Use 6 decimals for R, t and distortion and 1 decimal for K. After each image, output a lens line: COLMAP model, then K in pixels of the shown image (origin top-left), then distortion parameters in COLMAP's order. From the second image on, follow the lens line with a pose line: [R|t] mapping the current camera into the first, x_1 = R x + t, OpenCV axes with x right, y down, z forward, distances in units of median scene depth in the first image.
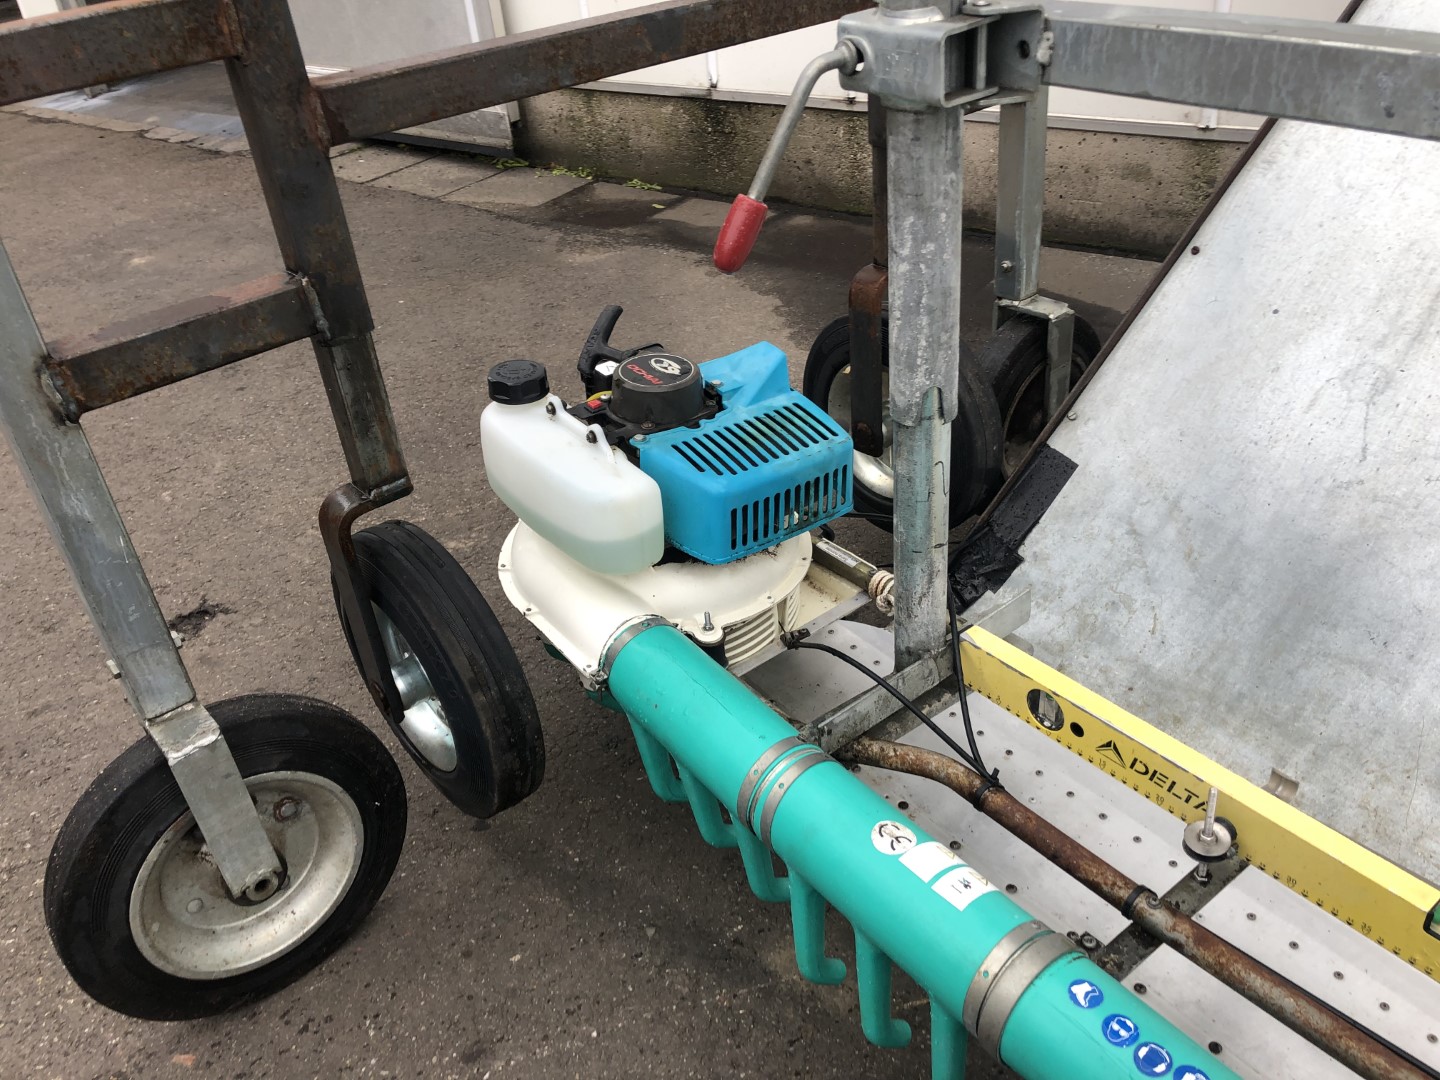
lens RADIAL K [[1189.3, 0, 726.9], [0, 1189.3, 565.6], [0, 0, 1]] dist [0.019714, -0.020107]
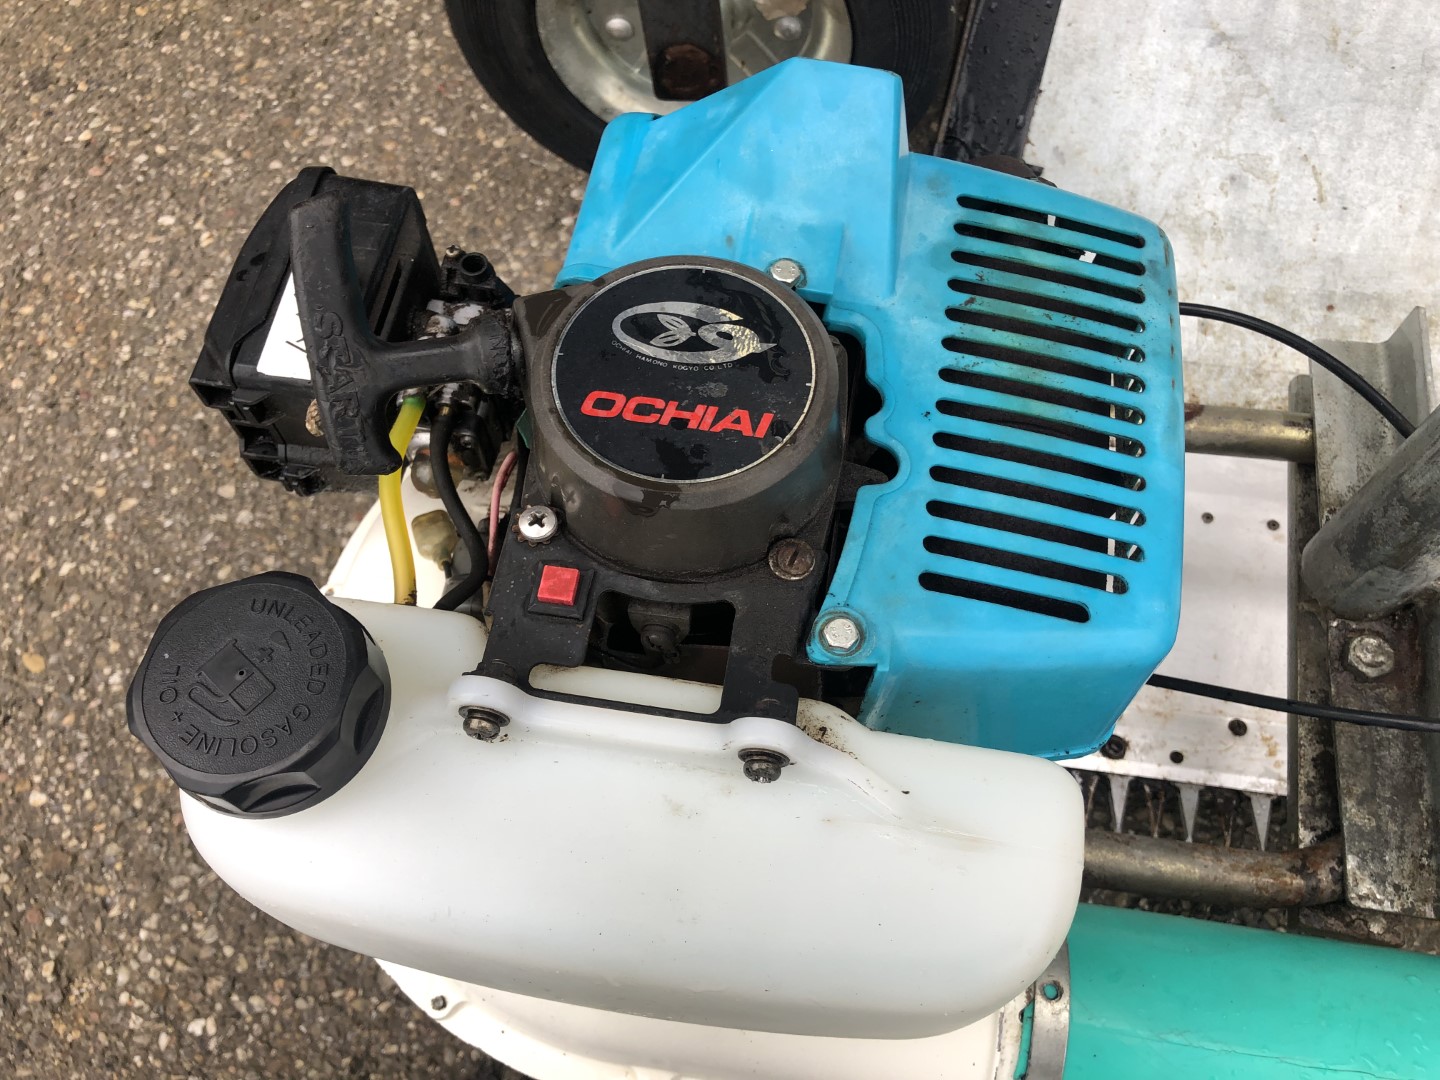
lens RADIAL K [[1189.3, 0, 724.9], [0, 1189.3, 541.1], [0, 0, 1]] dist [0.019714, -0.020107]
pose [[0.722419, -0.609010, 0.327439, -0.163856], [0.384184, 0.747258, 0.542225, -0.273745], [-0.574903, -0.265917, 0.773806, 0.734065]]
